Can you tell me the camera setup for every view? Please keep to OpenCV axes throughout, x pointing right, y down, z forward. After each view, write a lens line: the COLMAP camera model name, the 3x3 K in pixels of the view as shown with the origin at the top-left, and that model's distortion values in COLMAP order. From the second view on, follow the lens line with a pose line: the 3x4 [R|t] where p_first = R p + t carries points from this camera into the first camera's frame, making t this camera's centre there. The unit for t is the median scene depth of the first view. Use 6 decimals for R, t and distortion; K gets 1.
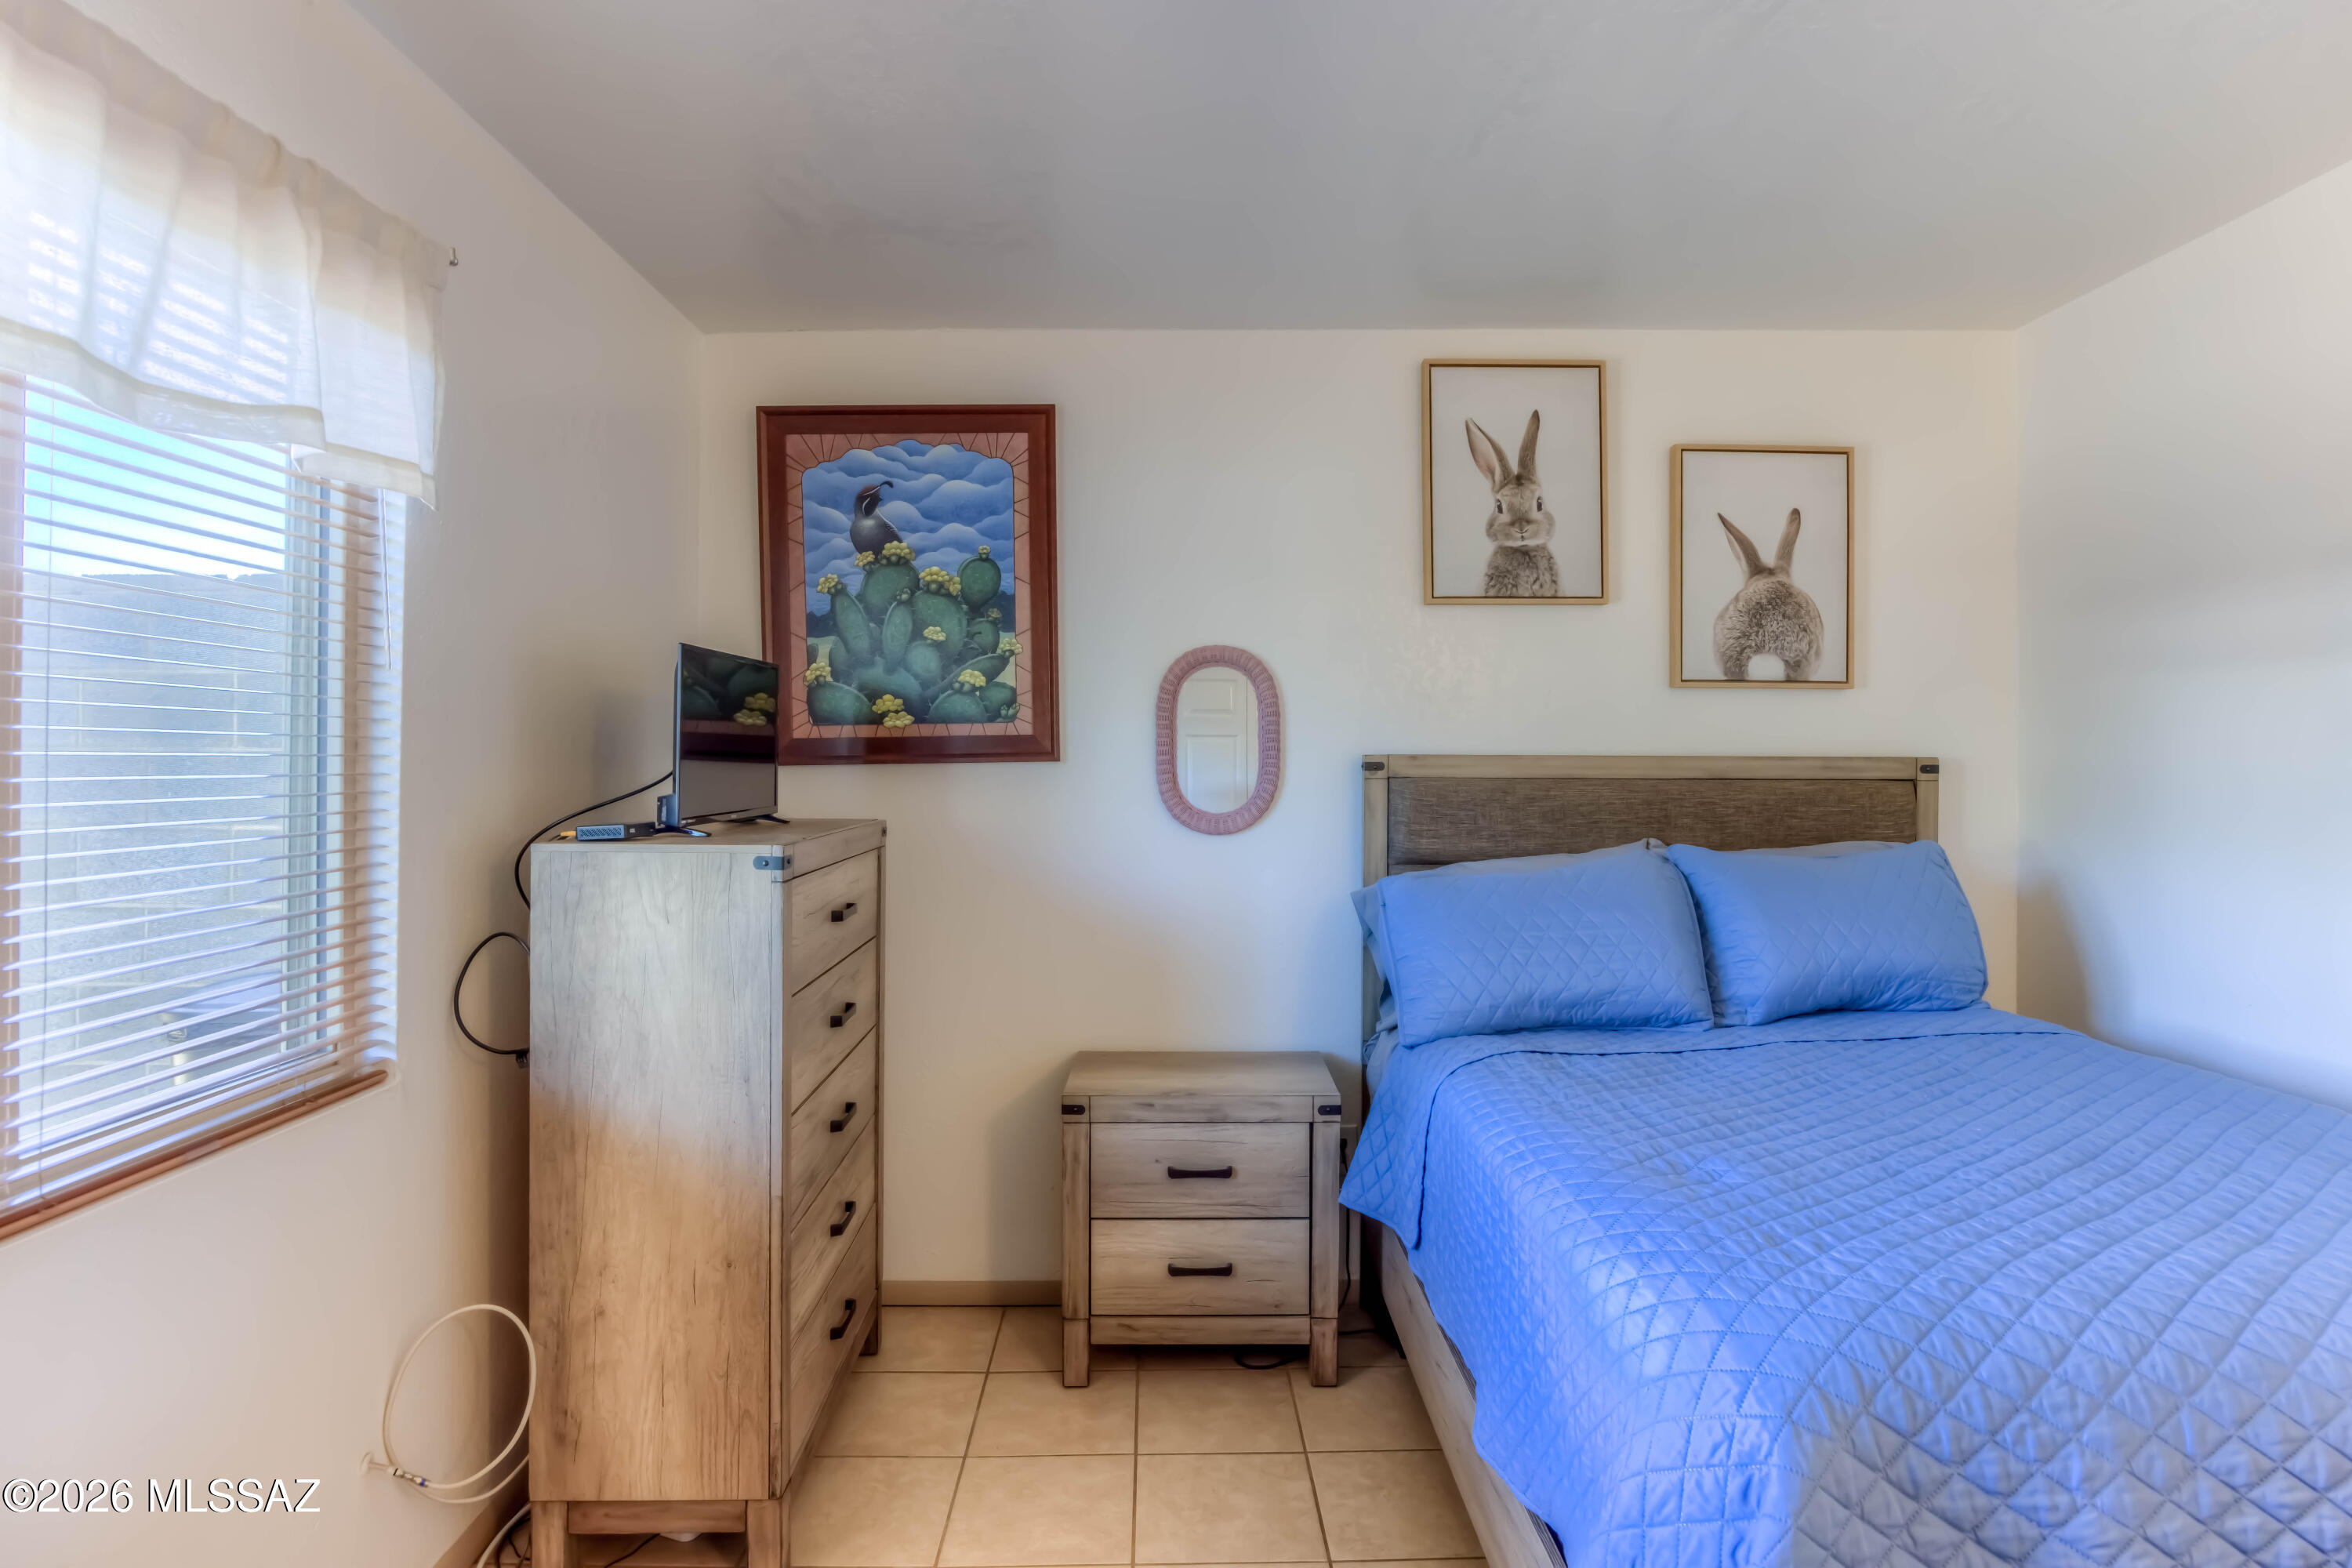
lens RADIAL K [[1270.1, 0, 1178.1], [0, 1270.1, 748.7], [0, 0, 1]] dist [-0.035518, 0.013984]
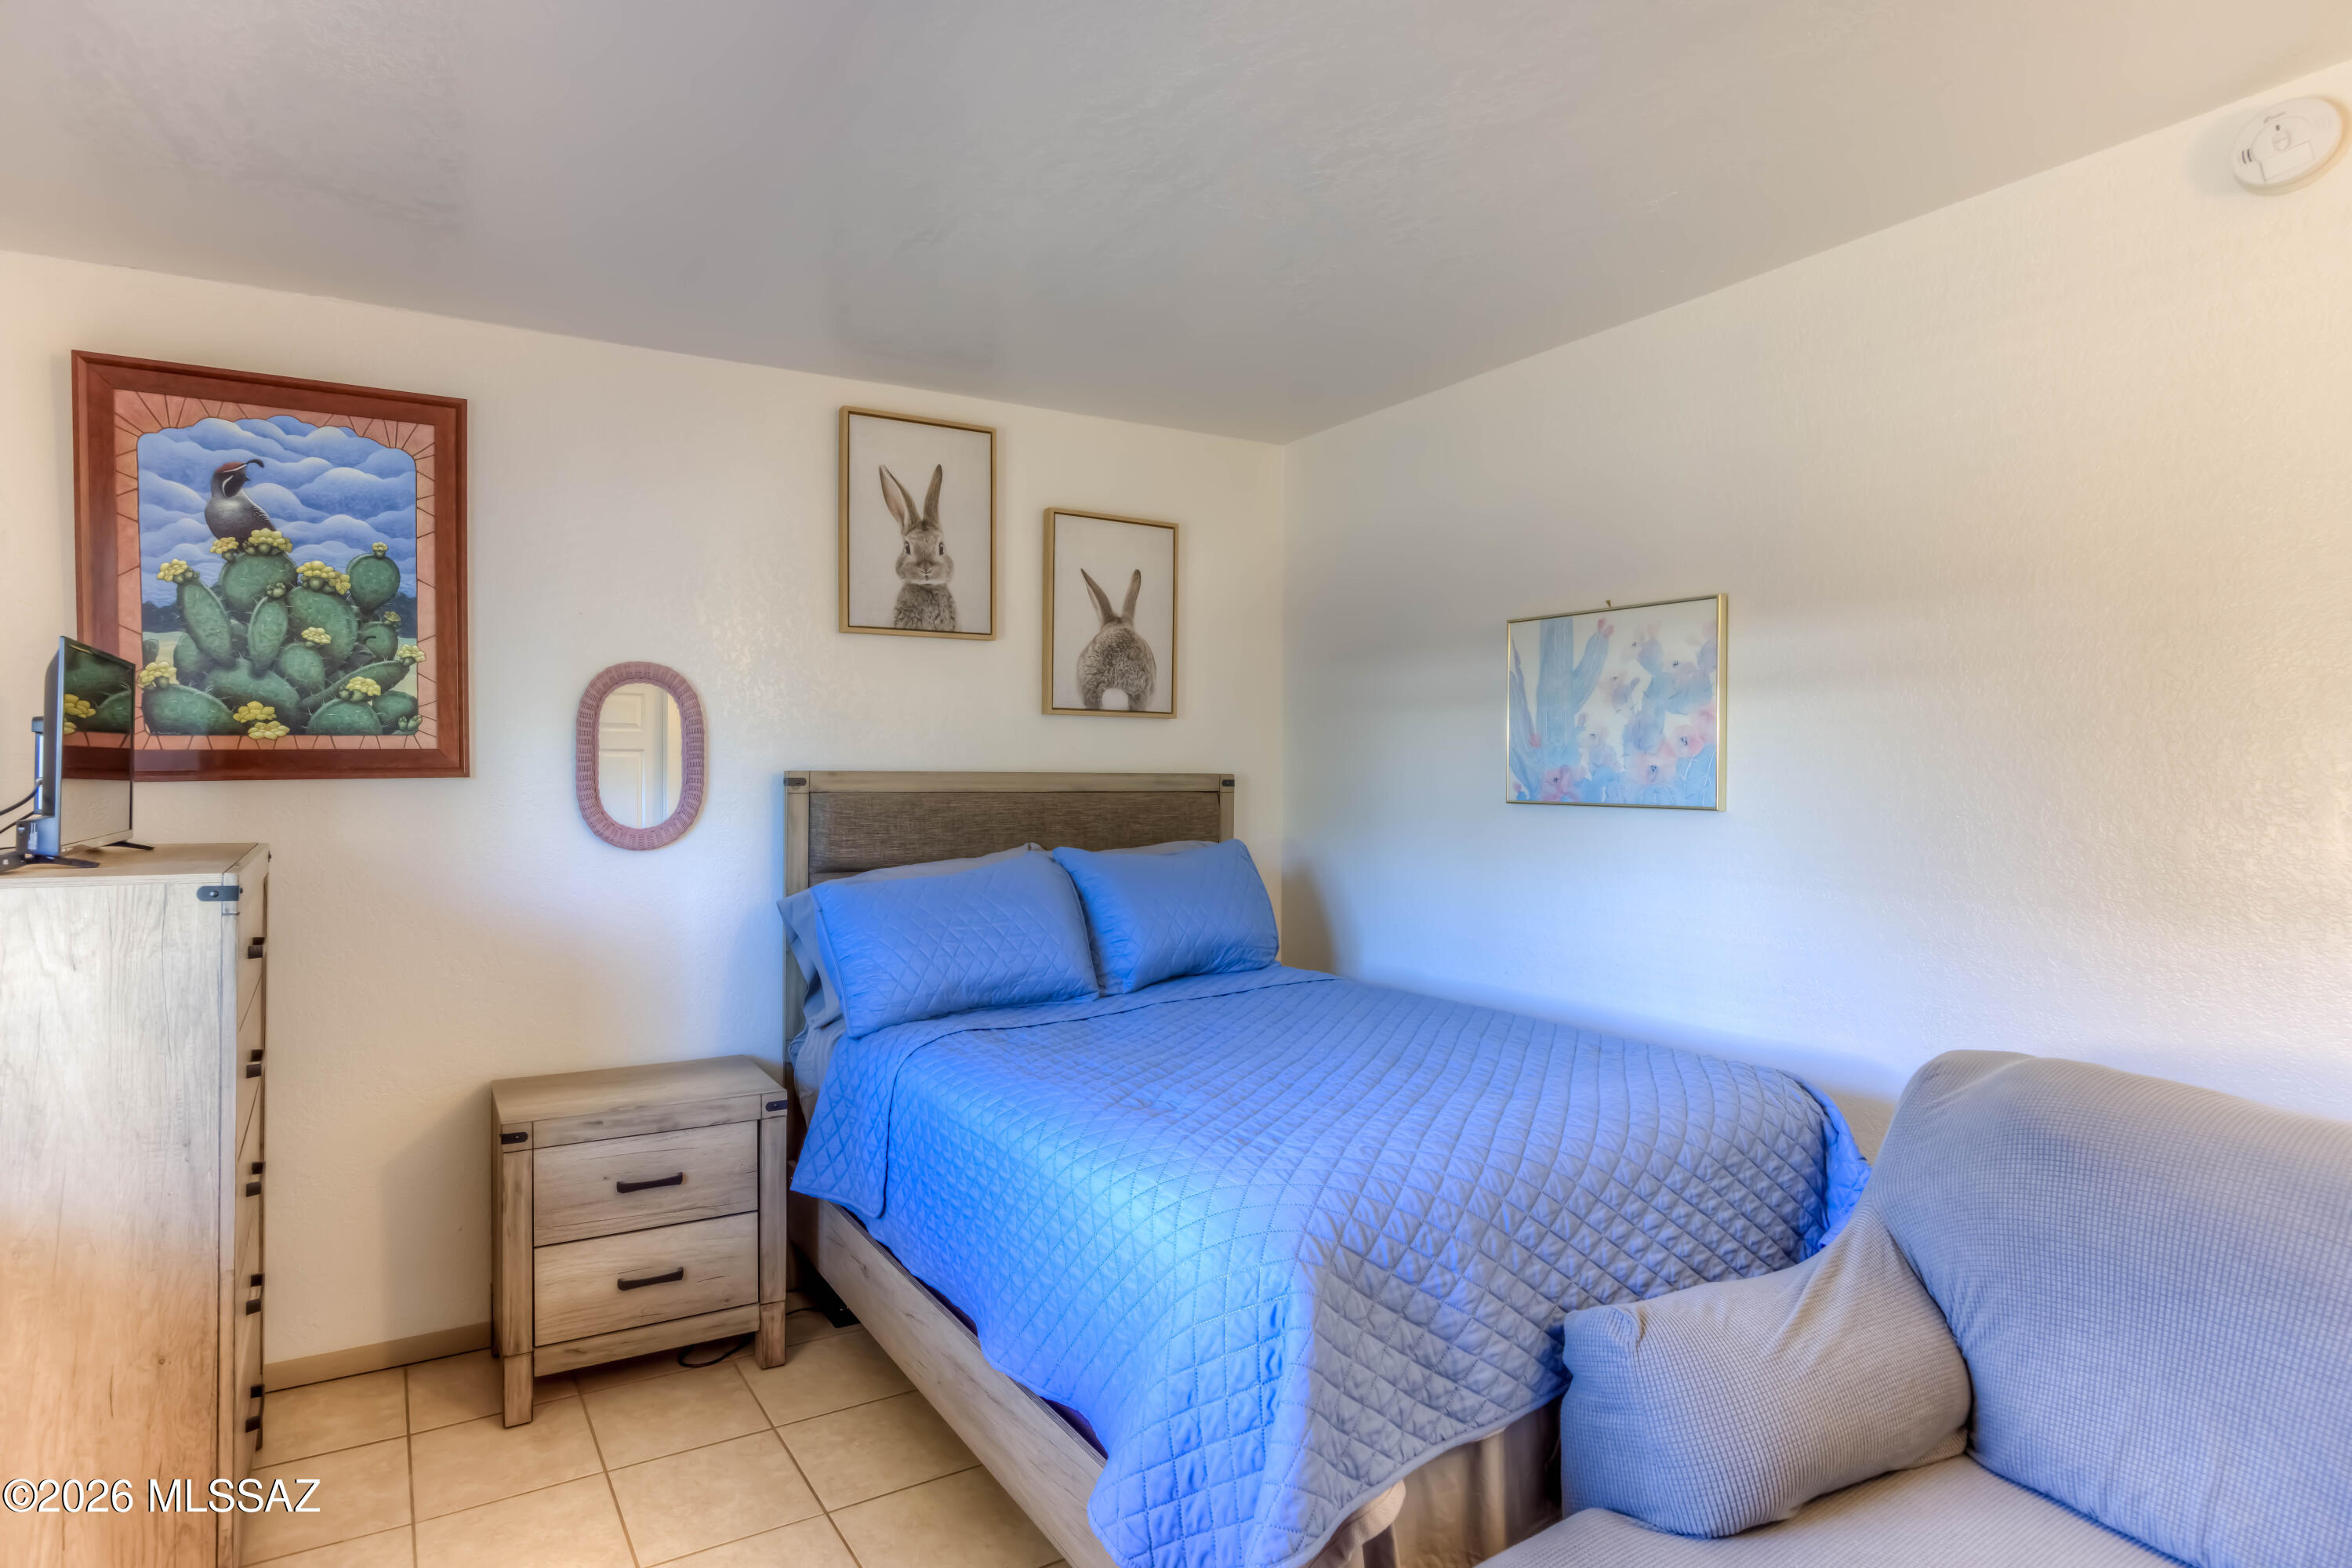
lens RADIAL K [[1235.9, 0, 1083.5], [0, 1235.9, 766.1], [0, 0, 1]] dist [-0.034381, 0.017104]
pose [[0.874862, 0.003910, 0.484357, -0.136054], [-0.004998, 0.999987, 0.000956, -0.001524], [-0.484347, -0.003257, 0.874870, -0.022967]]
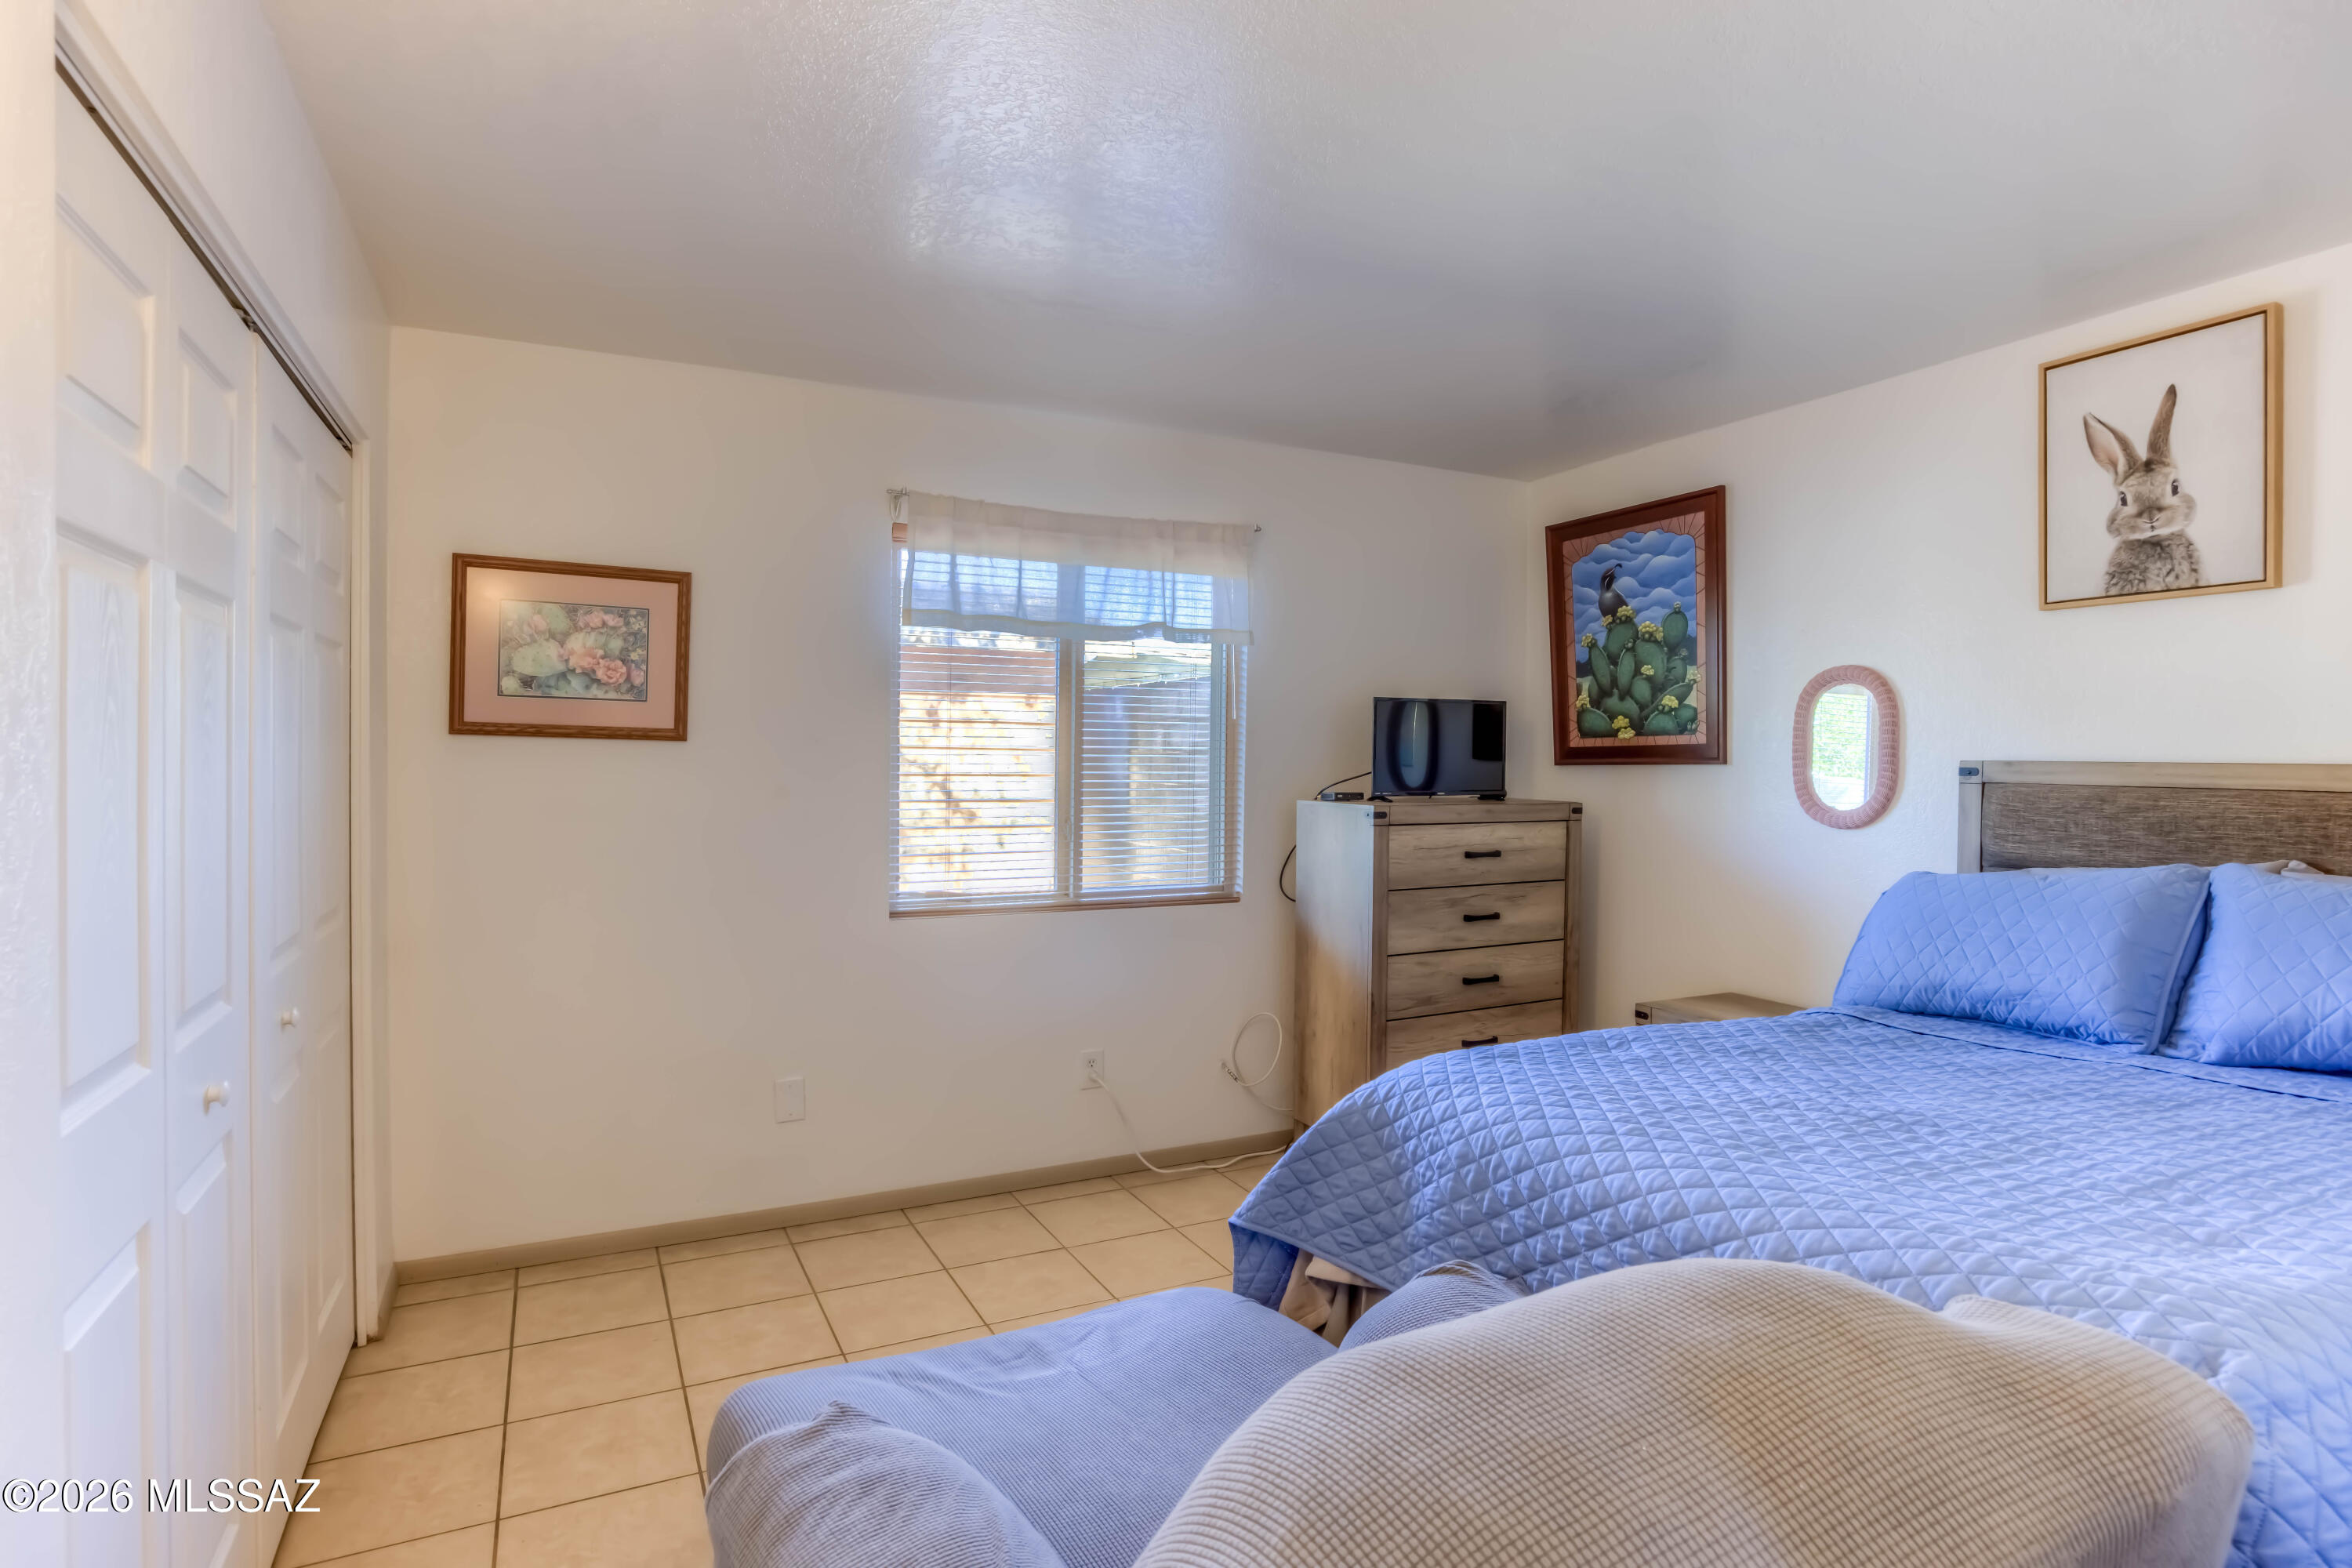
lens RADIAL K [[1202.6, 0, 1170.1], [0, 1202.6, 775.6], [0, 0, 1]] dist [-0.014010, 0.000252]
pose [[0.436258, 0.017139, -0.899658, 0.753833], [-0.001288, 0.999829, 0.018423, -0.000282], [0.899821, -0.006879, 0.436205, -0.029619]]
